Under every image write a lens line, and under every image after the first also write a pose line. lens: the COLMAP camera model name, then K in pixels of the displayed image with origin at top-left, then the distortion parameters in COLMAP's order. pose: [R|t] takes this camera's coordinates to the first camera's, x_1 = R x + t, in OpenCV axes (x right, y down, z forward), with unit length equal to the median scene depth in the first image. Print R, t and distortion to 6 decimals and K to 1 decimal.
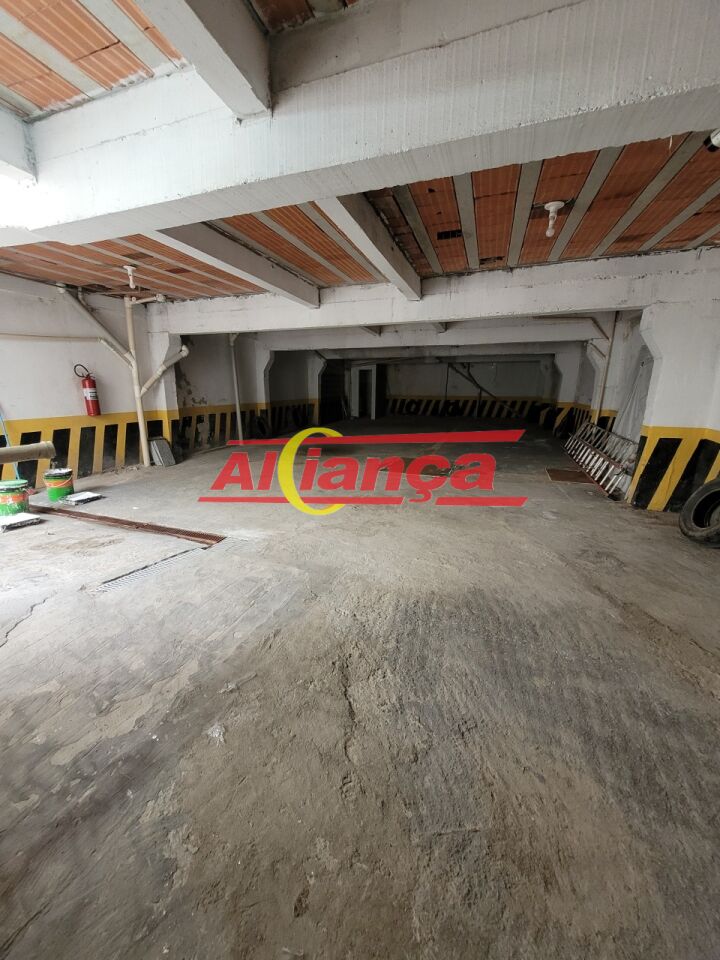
lens RADIAL K [[380.1, 0, 350.1], [0, 380.1, 482.0], [0, 0, 1]] dist [0.001850, -0.000328]
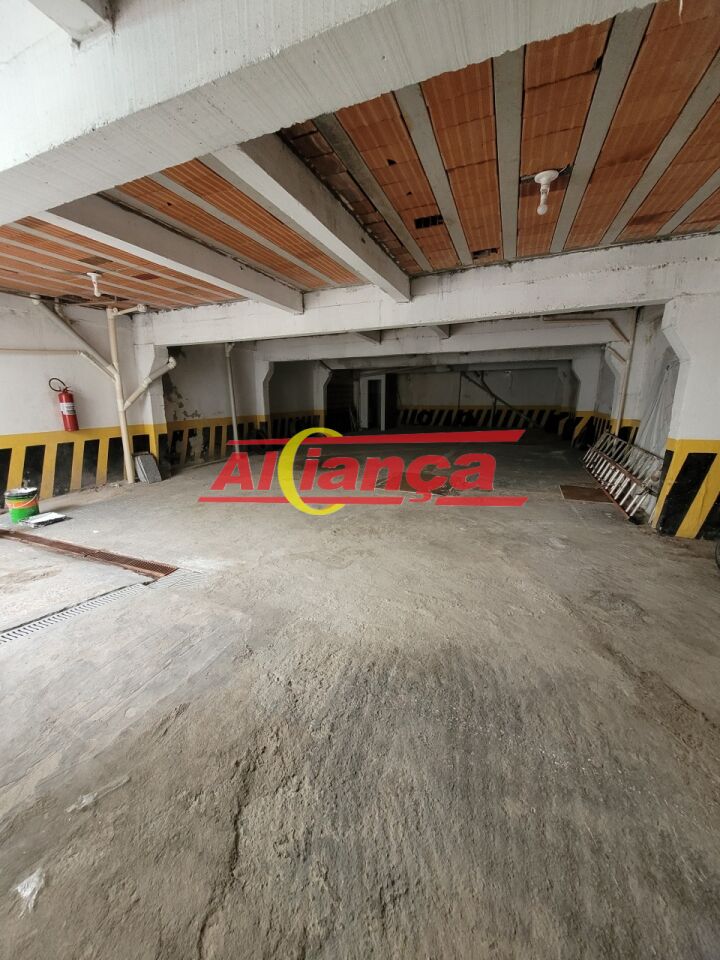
lens RADIAL K [[379.7, 0, 349.5], [0, 379.7, 482.2], [0, 0, 1]] dist [0.000574, -0.000510]
pose [[0.998557, -0.000770, -0.053689, 0.110803], [-0.000620, 0.999665, -0.025878, -0.030613], [0.053691, 0.025874, 0.998222, 0.124218]]
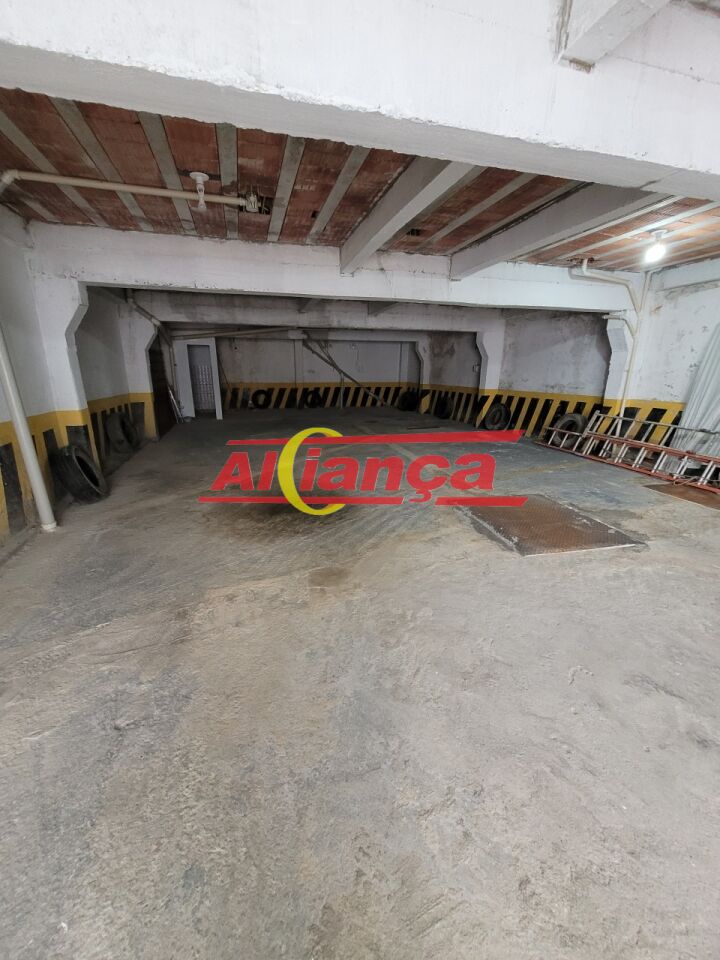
lens RADIAL K [[378.8, 0, 354.1], [0, 378.8, 481.5], [0, 0, 1]] dist [-0.001431, -0.000089]
pose [[0.814755, -0.162854, 0.556465, -0.555826], [0.139765, 0.986607, 0.084100, -0.309651], [-0.562708, 0.009253, 0.826604, 1.201177]]
